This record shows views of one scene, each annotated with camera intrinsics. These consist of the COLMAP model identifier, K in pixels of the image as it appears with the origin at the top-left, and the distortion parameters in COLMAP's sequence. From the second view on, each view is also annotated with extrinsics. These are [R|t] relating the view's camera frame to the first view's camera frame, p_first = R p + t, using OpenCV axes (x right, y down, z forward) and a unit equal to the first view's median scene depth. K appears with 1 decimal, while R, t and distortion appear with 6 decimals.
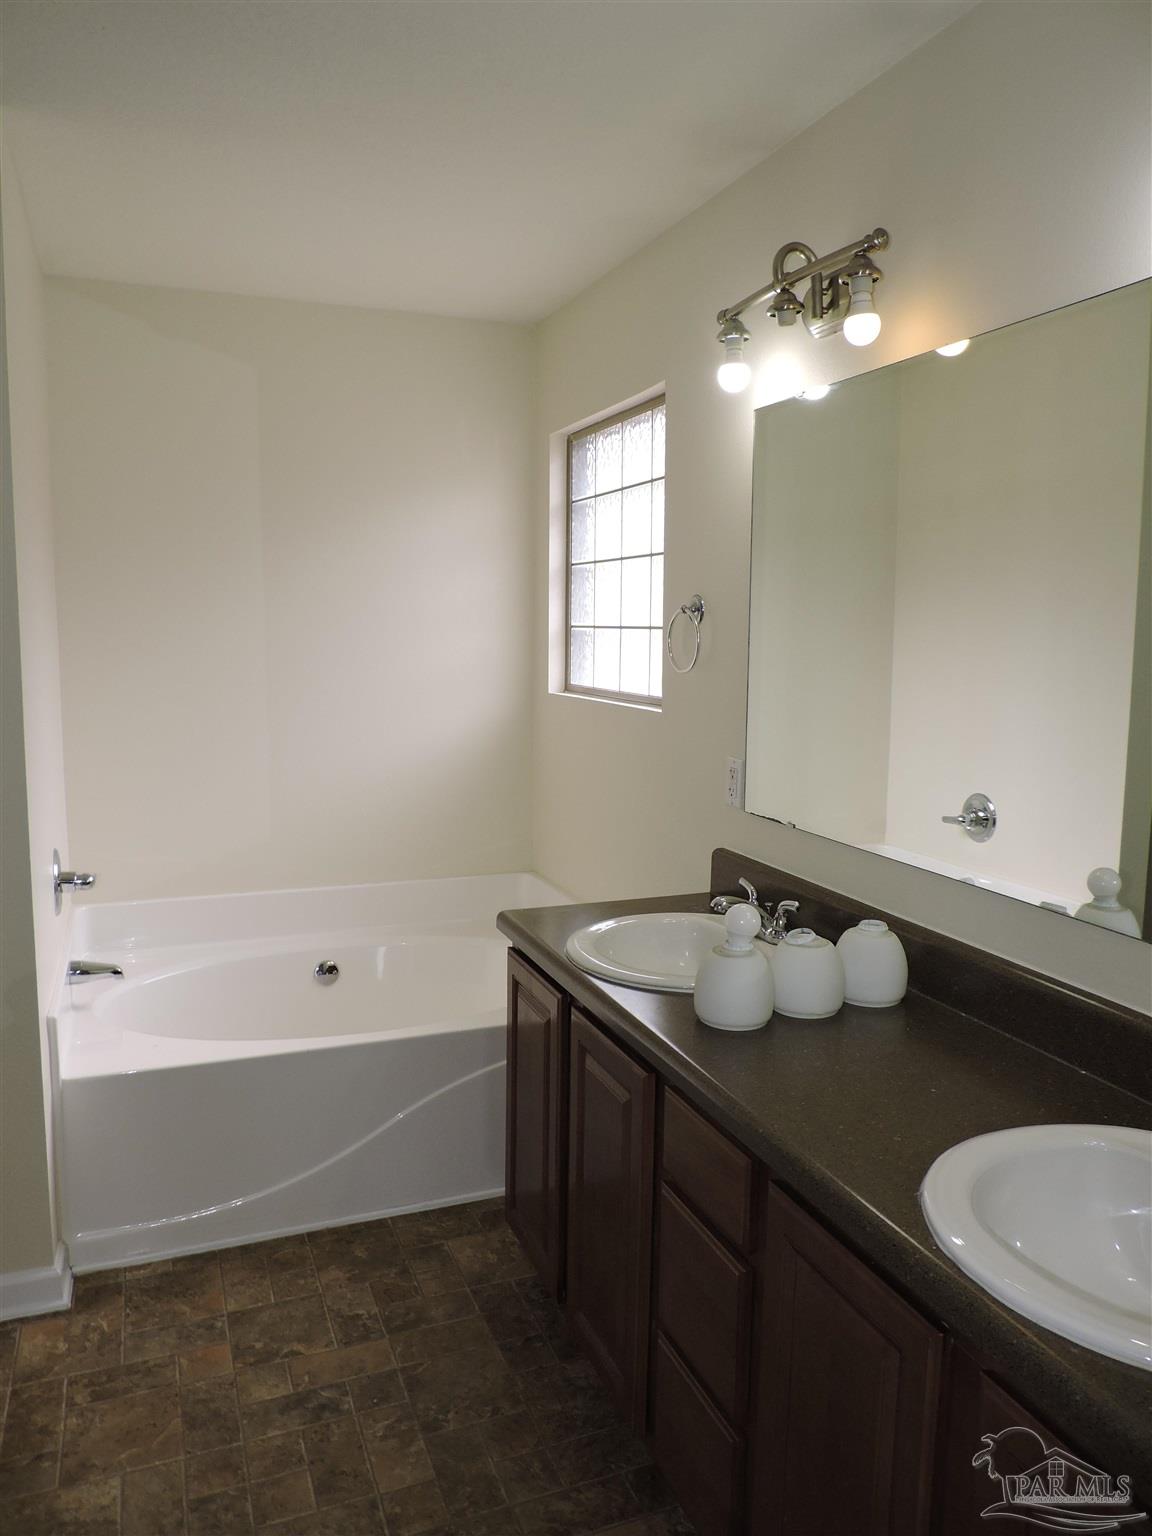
lens RADIAL K [[1094.5, 0, 523.7], [0, 1094.5, 773.6], [0, 0, 1]] dist [0.007589, -0.003505]
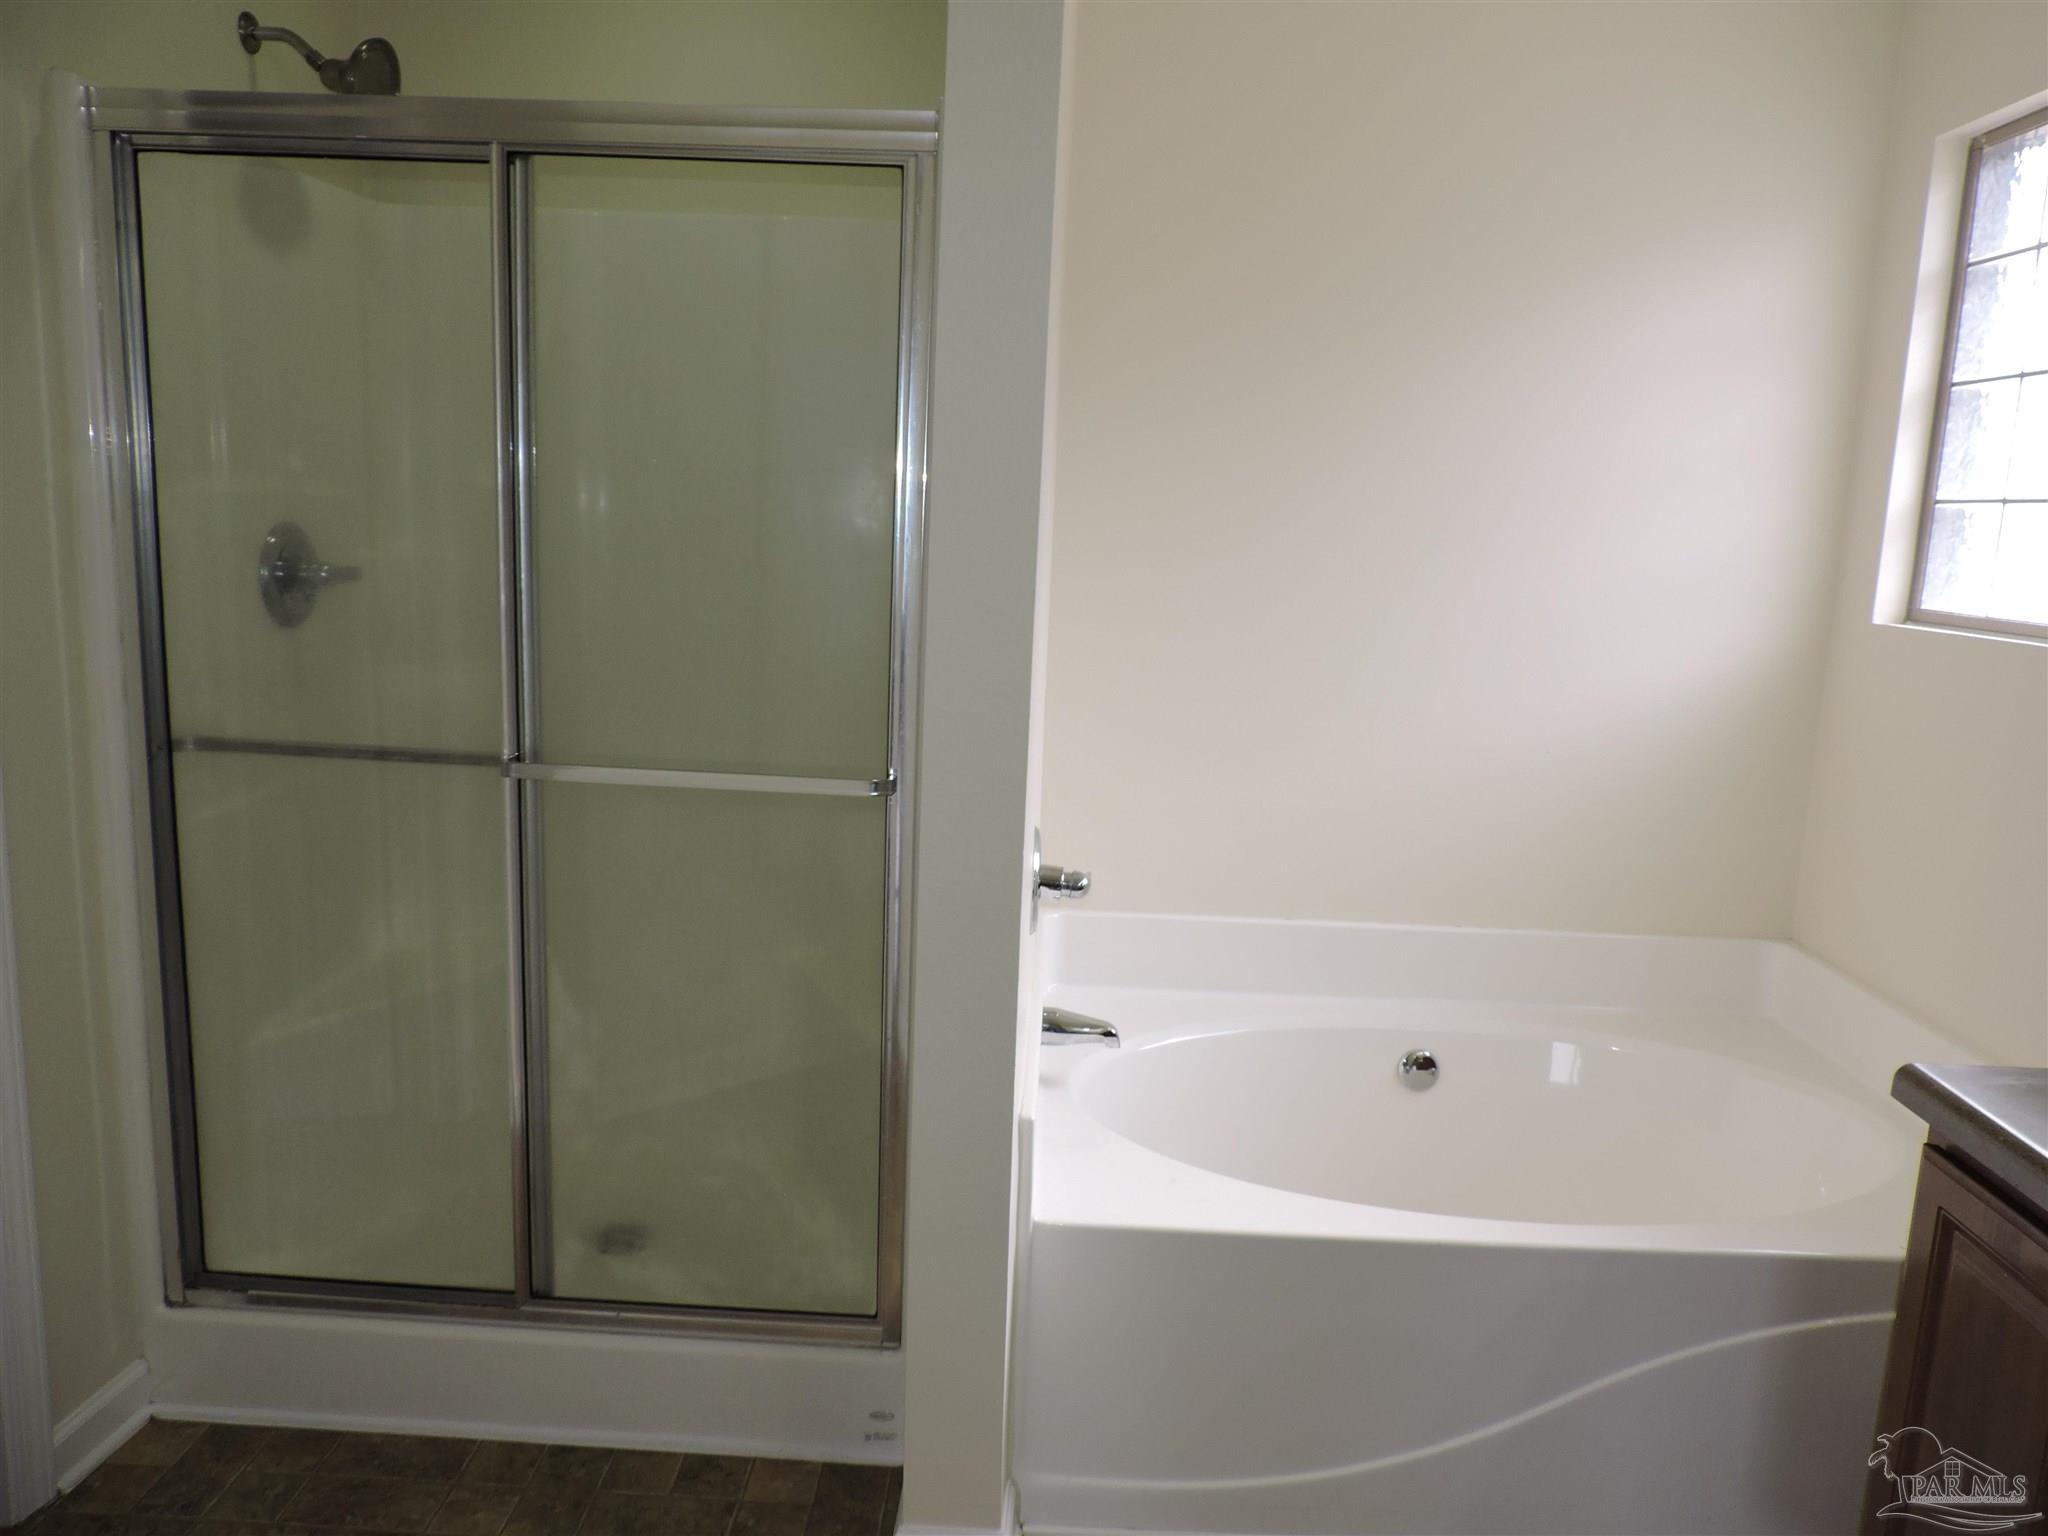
lens RADIAL K [[1459.3, 0, 995.7], [0, 1459.3, 769.7], [0, 0, 1]] dist [0.007589, -0.003505]
pose [[0.925920, 0.091008, -0.366592, -0.115356], [-0.078896, 0.995730, 0.047923, -0.001570], [0.369388, -0.015450, 0.929147, 0.172311]]
